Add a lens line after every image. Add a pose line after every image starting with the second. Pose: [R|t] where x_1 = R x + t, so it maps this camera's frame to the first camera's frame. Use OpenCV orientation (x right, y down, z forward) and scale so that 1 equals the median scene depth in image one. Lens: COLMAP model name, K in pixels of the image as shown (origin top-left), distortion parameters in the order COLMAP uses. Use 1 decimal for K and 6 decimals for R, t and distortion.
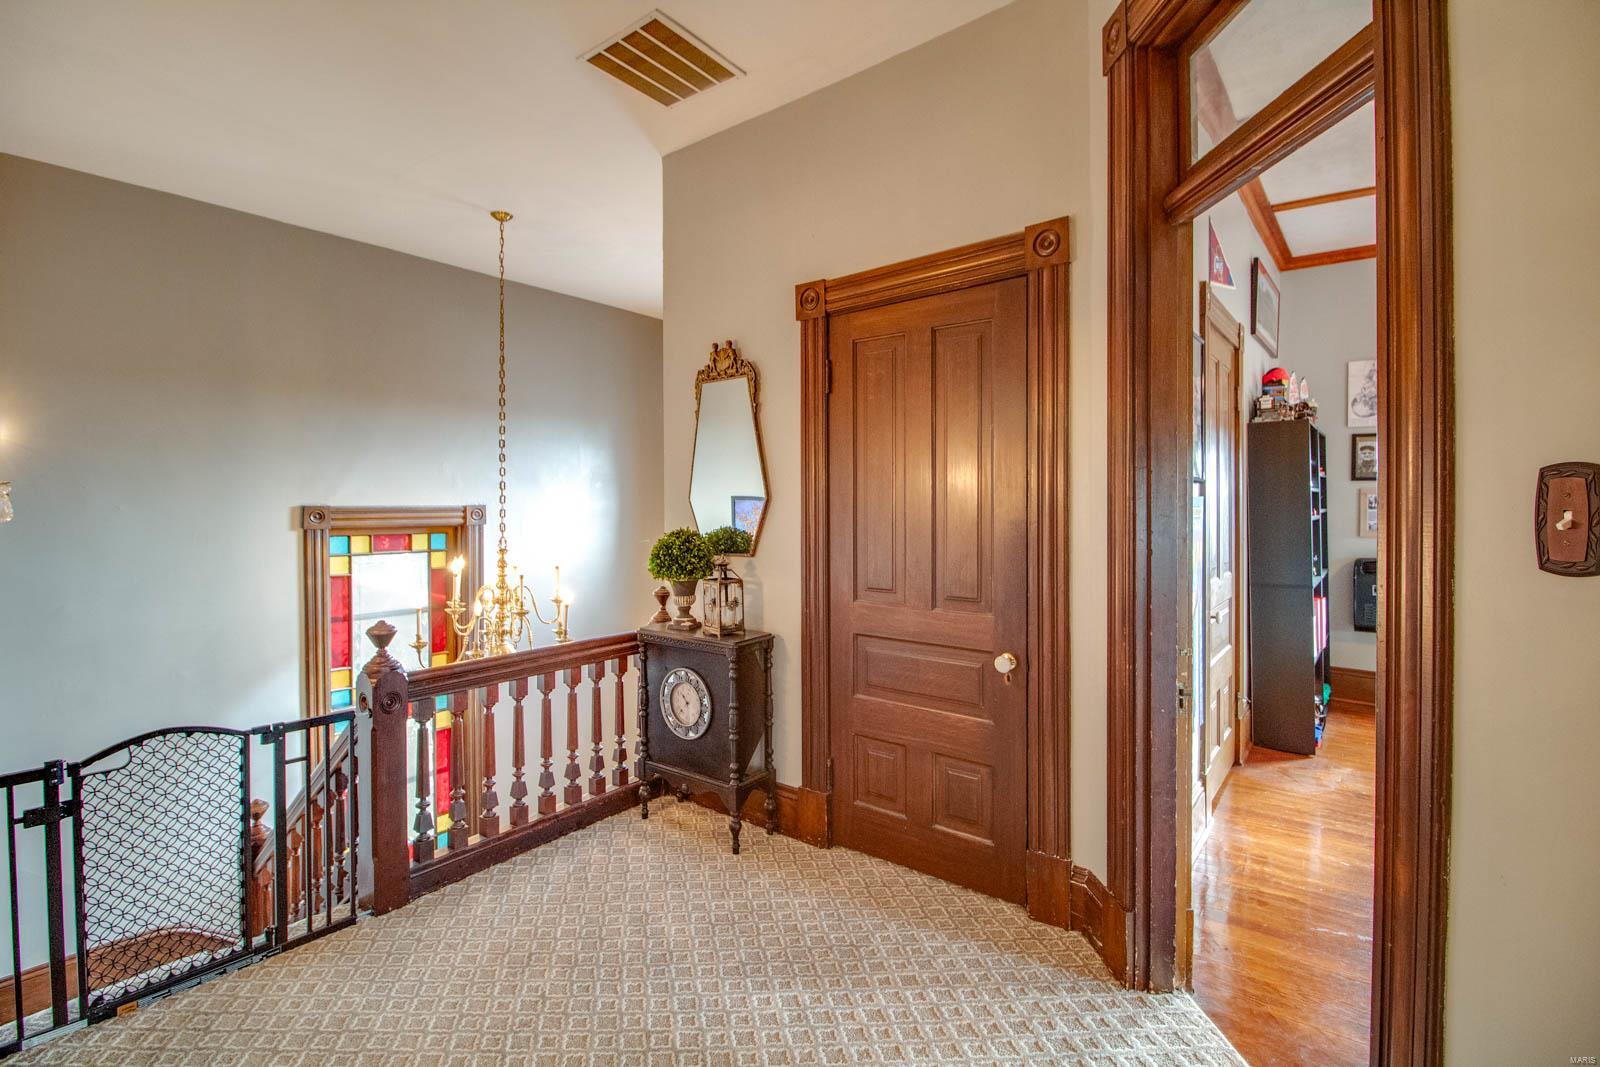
lens RADIAL K [[736.7, 0, 805.0], [0, 736.7, 503.5], [0, 0, 1]] dist [-0.000925, -0.013712]
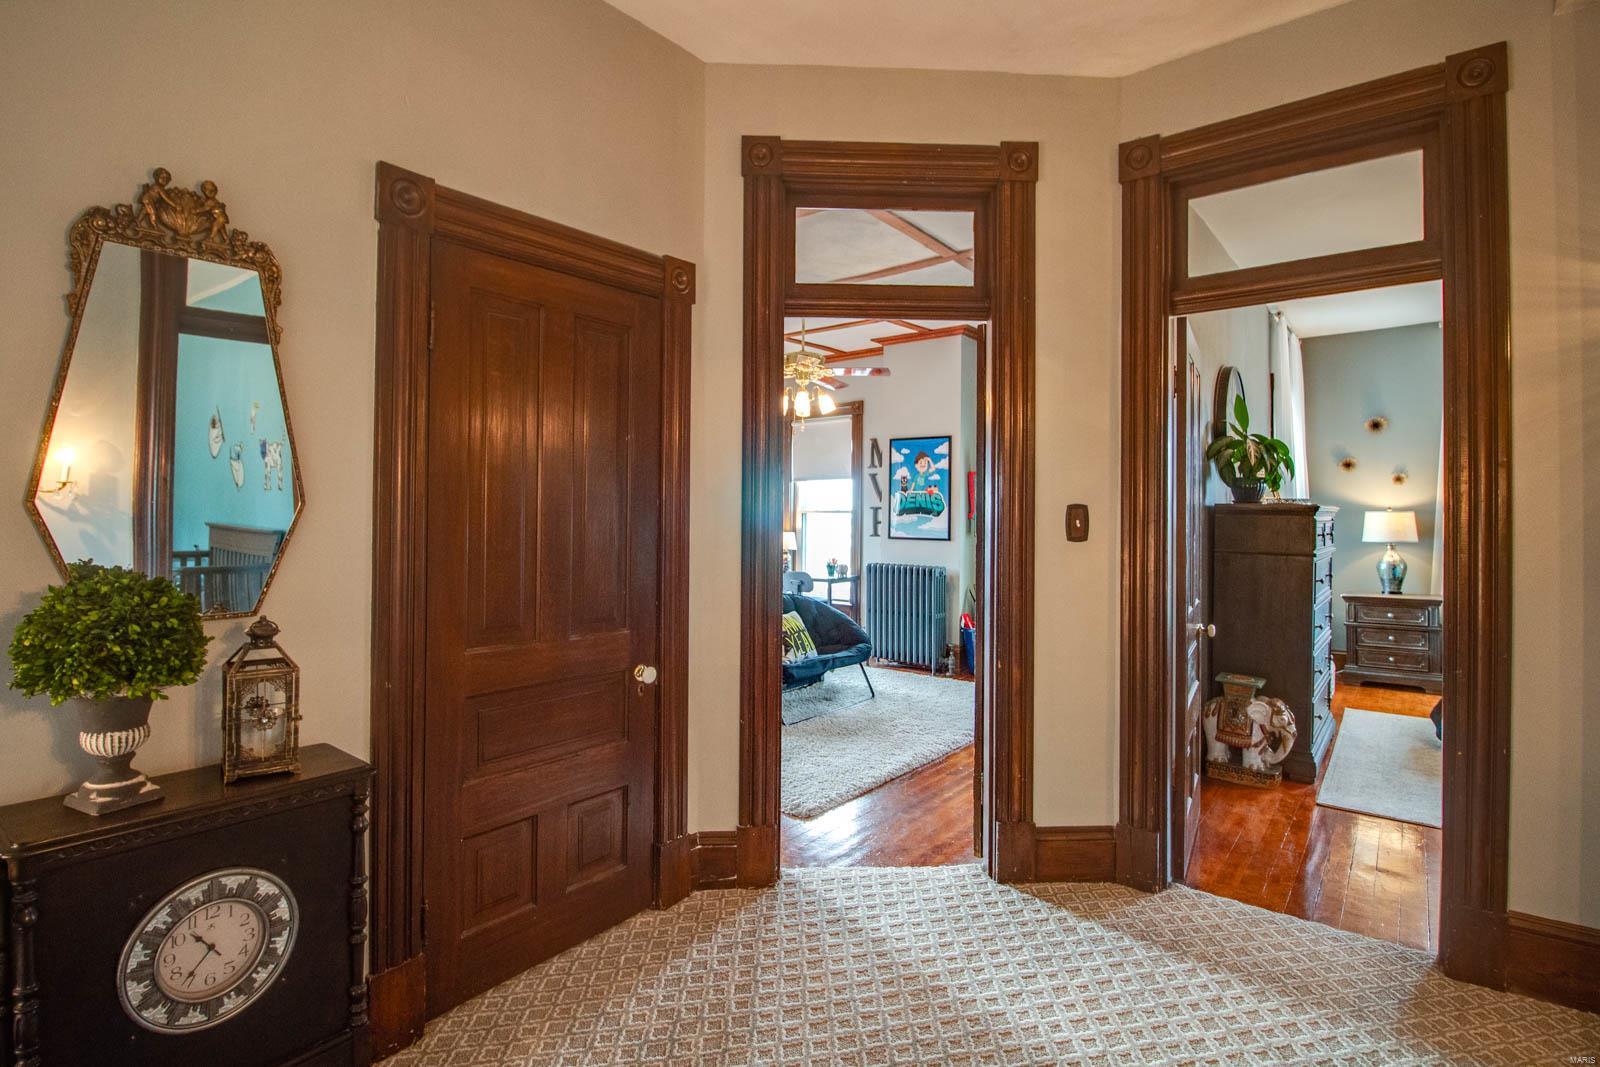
lens RADIAL K [[765.6, 0, 807.7], [0, 765.6, 504.7], [0, 0, 1]] dist [0.000829, -0.015612]
pose [[0.008139, 0.017121, 0.999820, -0.648797], [-0.003951, 0.999846, -0.017090, 0.001502], [-0.999959, -0.003811, 0.008205, 0.640134]]
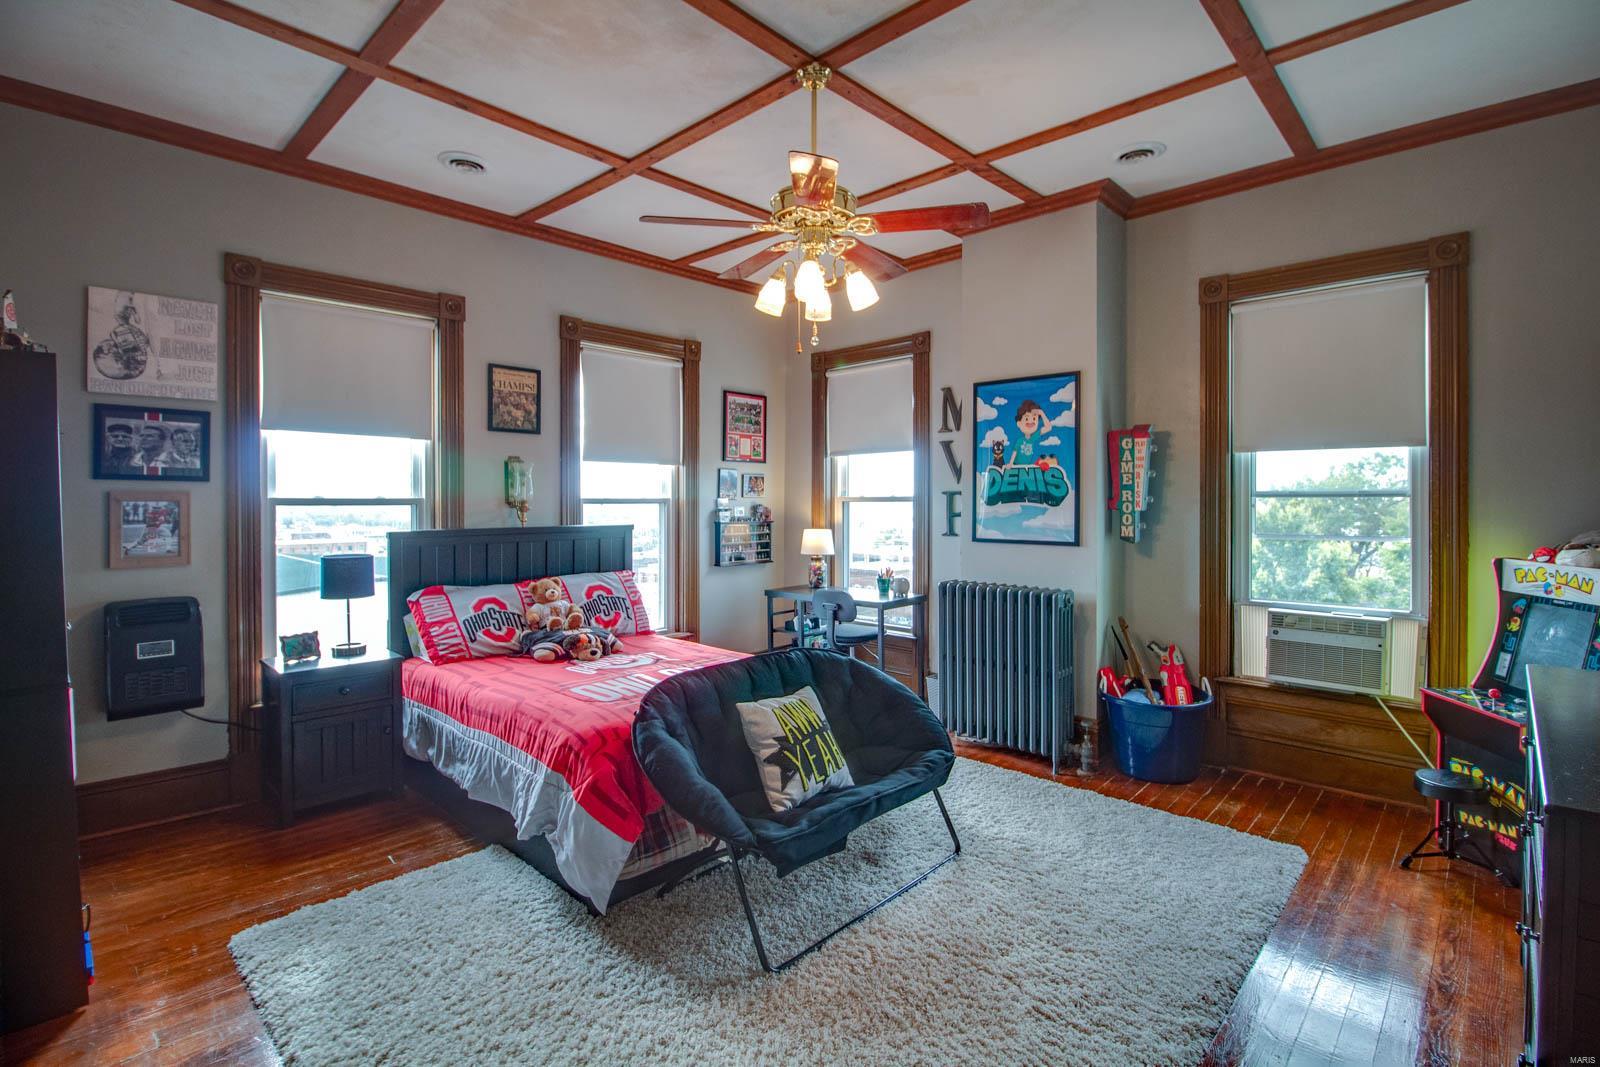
lens RADIAL K [[765.6, 0, 807.7], [0, 765.6, 504.7], [0, 0, 1]] dist [0.000829, -0.015612]
pose [[0.089952, -0.000834, 0.995946, 0.283725], [0.006306, 0.999980, 0.000268, -0.010020], [-0.995926, 0.006256, 0.089955, 0.592112]]
